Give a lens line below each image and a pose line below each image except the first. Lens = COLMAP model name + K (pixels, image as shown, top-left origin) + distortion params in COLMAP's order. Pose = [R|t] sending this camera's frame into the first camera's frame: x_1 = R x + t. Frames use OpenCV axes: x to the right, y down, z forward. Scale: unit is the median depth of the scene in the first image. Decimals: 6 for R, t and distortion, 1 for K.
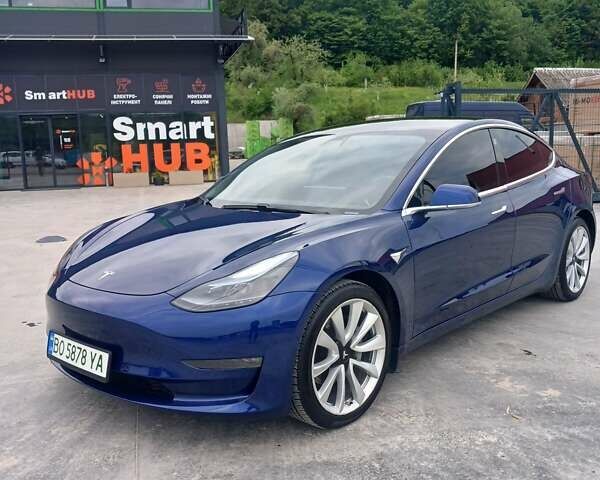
lens RADIAL K [[644.3, 0, 298.1], [0, 644.3, 238.3], [0, 0, 1]] dist [-0.005003, 0.000000]
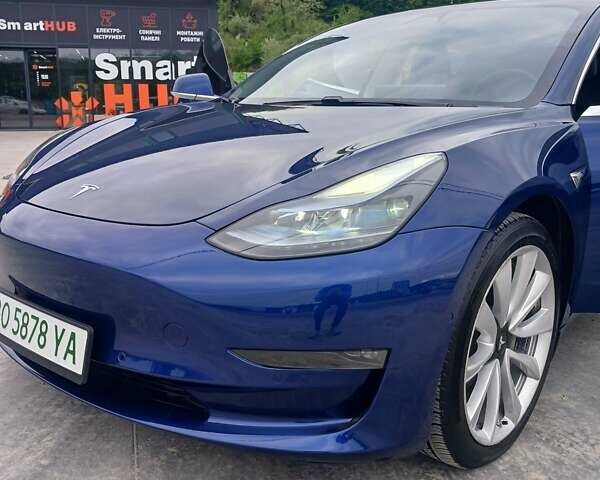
lens RADIAL K [[644.3, 0, 289.7], [0, 644.3, 247.9], [0, 0, 1]] dist [-0.005003, 0.000000]
pose [[0.999375, 0.030824, 0.017303, -0.103874], [-0.032071, 0.996501, 0.077183, 0.048025], [-0.014863, -0.077690, 0.996867, 0.353967]]
